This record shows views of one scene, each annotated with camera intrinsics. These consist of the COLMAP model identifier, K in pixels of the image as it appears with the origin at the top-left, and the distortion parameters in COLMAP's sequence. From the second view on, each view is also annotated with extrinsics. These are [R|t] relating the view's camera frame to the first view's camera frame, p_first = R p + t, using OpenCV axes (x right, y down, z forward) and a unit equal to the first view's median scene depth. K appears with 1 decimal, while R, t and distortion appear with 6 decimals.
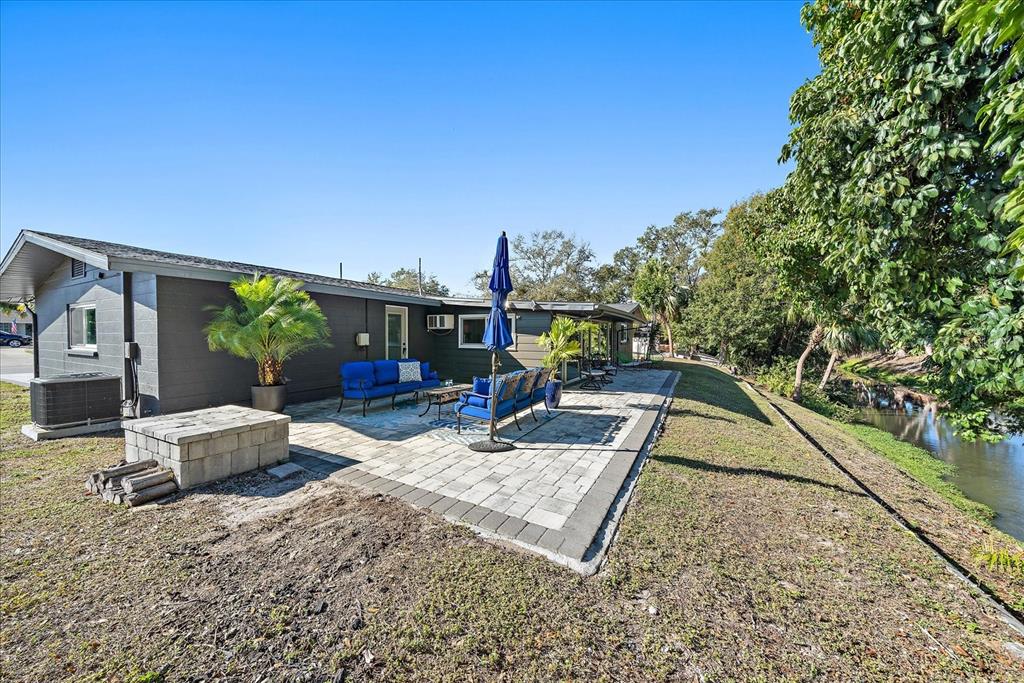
lens RADIAL K [[353.6, 0, 510.1], [0, 353.6, 344.0], [0, 0, 1]] dist [-0.009076, 0.000819]
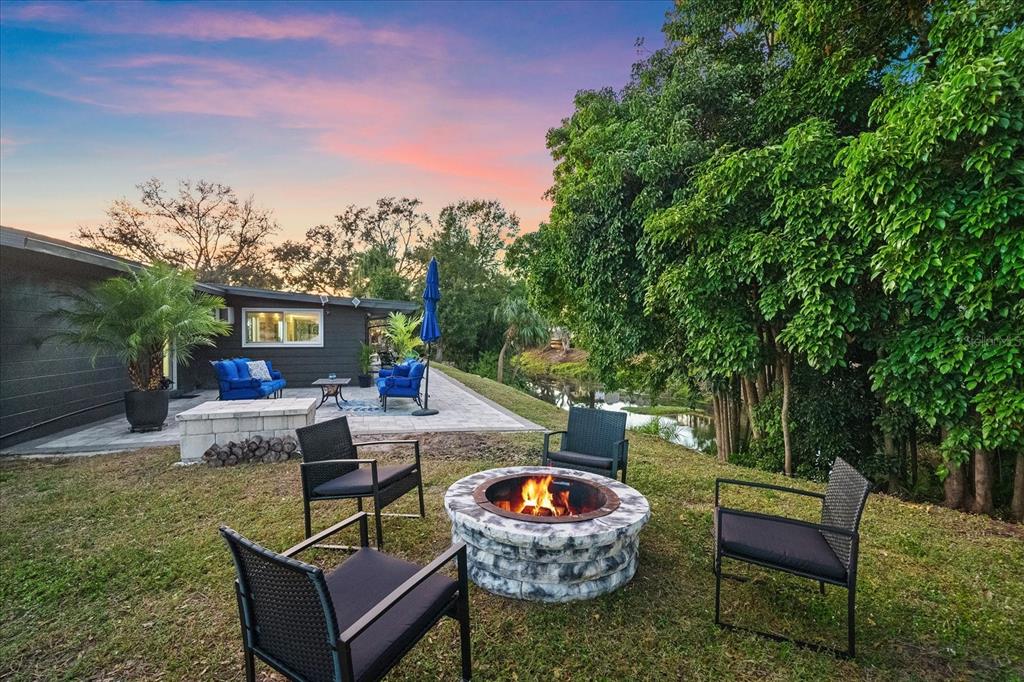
lens RADIAL K [[459.4, 0, 498.4], [0, 459.4, 339.7], [0, 0, 1]] dist [0.007848, -0.000011]
pose [[0.730756, -0.011284, 0.682546, -0.189662], [0.017806, 0.999838, -0.002534, 0.002703], [-0.682407, 0.014005, 0.730839, -0.086686]]
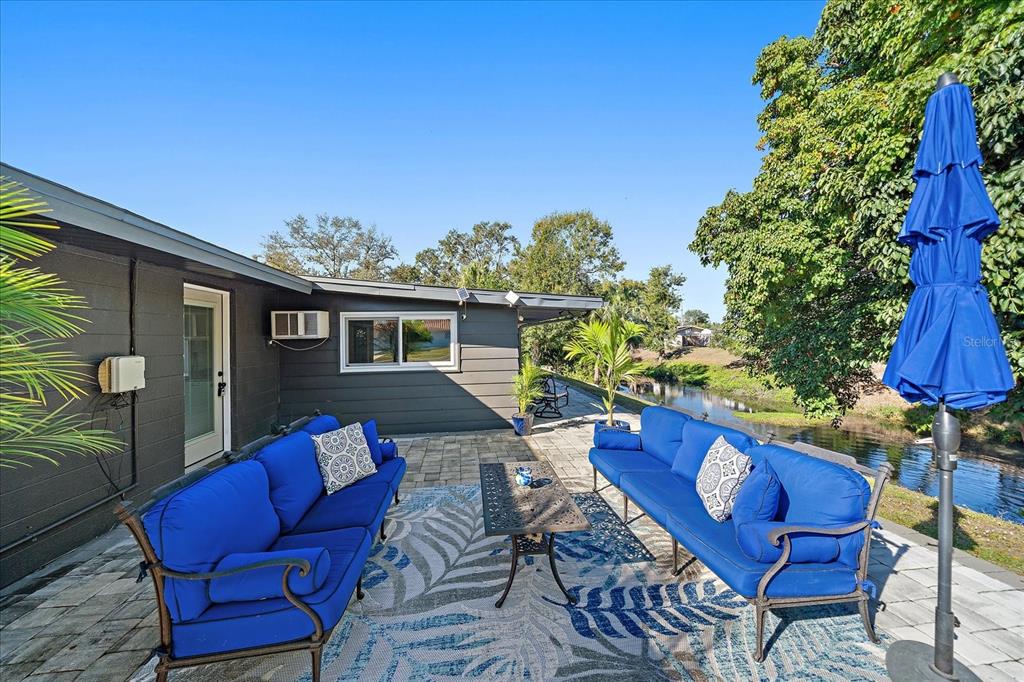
lens RADIAL K [[353.6, 0, 509.5], [0, 353.6, 339.5], [0, 0, 1]] dist [-0.009076, 0.000819]
pose [[0.816172, -0.020821, 0.577433, -0.105577], [0.033713, 0.999364, -0.011616, -0.010629], [-0.576824, 0.028948, 0.816355, 0.172142]]
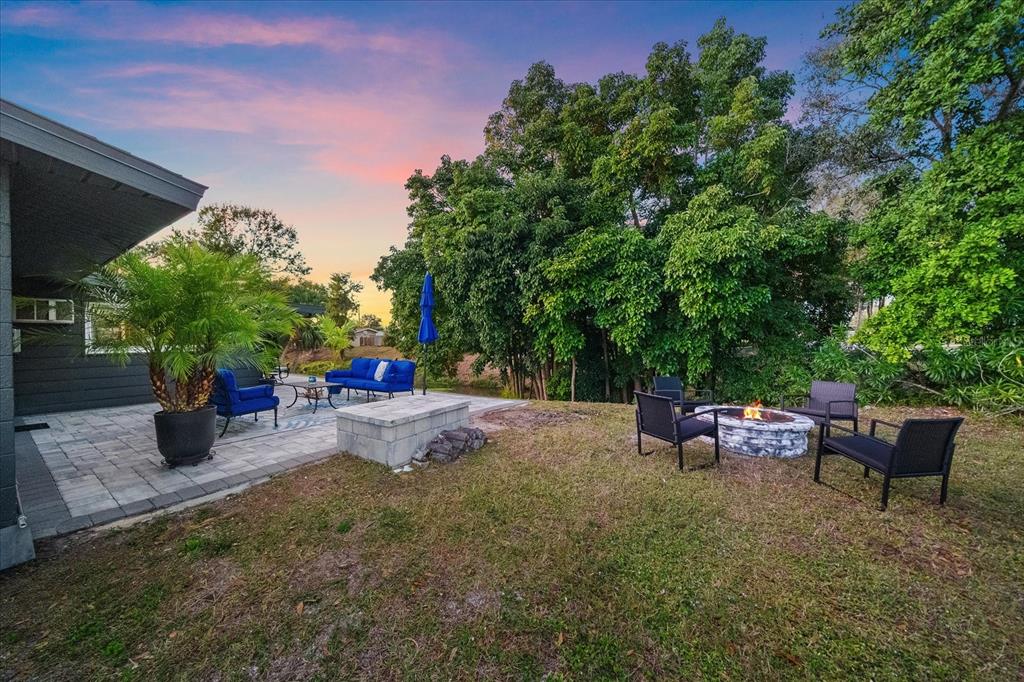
lens RADIAL K [[353.6, 0, 498.9], [0, 353.6, 343.6], [0, 0, 1]] dist [-0.009076, 0.000819]
pose [[0.120426, -0.022874, 0.992459, -0.288174], [0.025716, 0.999471, 0.019915, -0.000950], [-0.992389, 0.023124, 0.120951, 0.084293]]
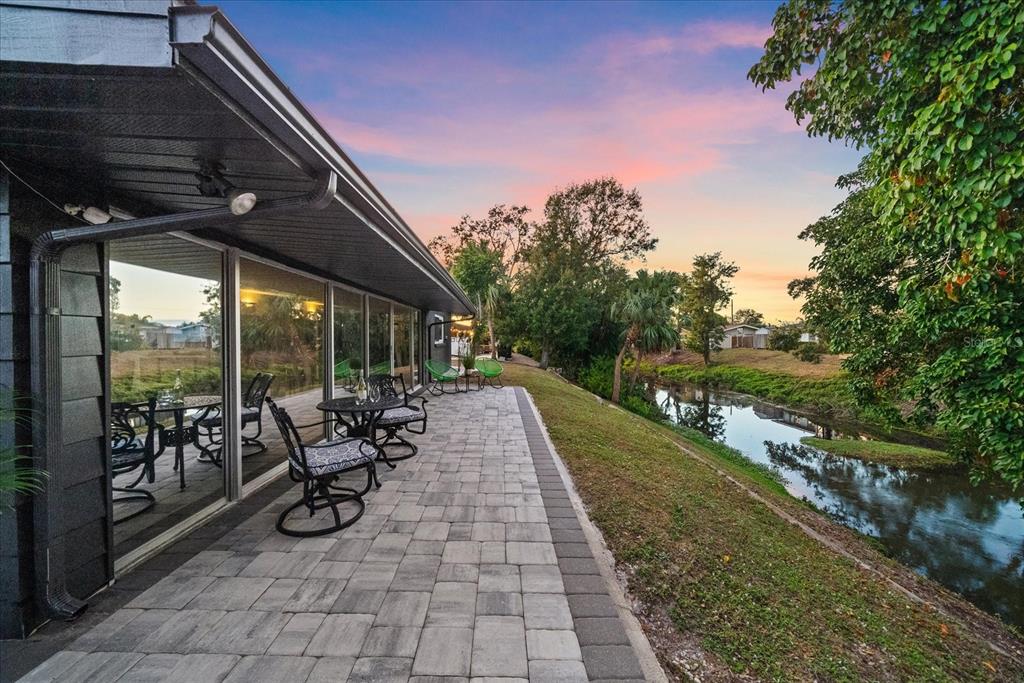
lens RADIAL K [[353.6, 0, 507.0], [0, 353.6, 341.8], [0, 0, 1]] dist [-0.009076, 0.000819]
pose [[0.875993, -0.010374, 0.482212, 0.089151], [0.013463, 0.999905, -0.002945, -0.002581], [-0.482136, 0.009072, 0.876050, 0.277539]]
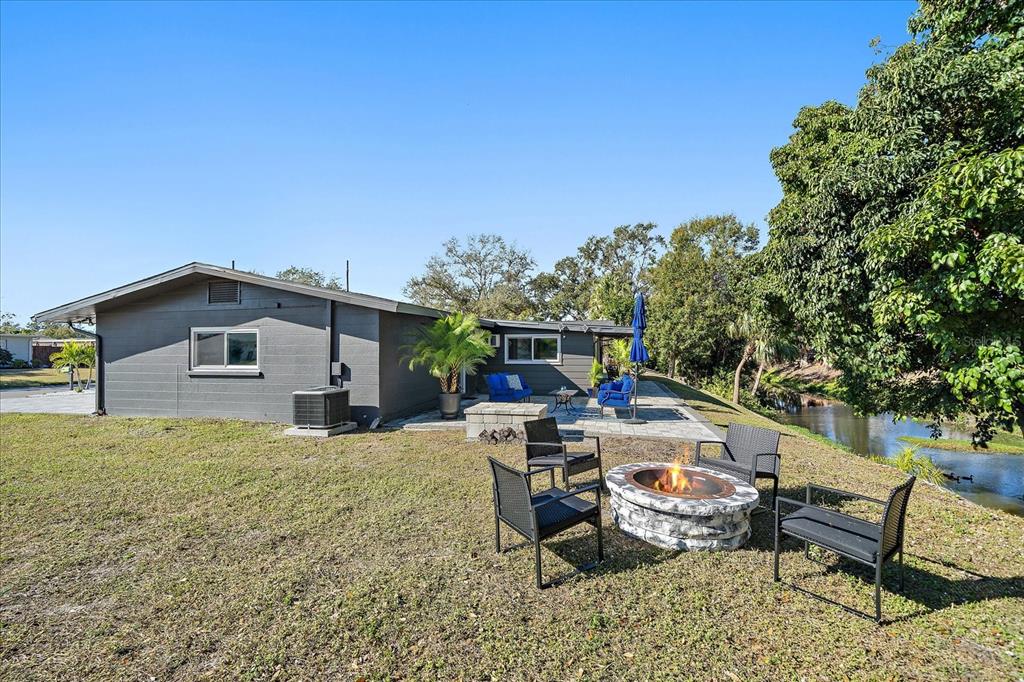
lens RADIAL K [[426.9, 0, 511.2], [0, 426.9, 346.1], [0, 0, 1]] dist [0.001580, 0.000234]
pose [[0.969561, -0.005921, 0.244776, -0.196299], [0.013286, 0.999507, -0.028450, -0.002630], [-0.244487, 0.030836, 0.969162, -0.140324]]
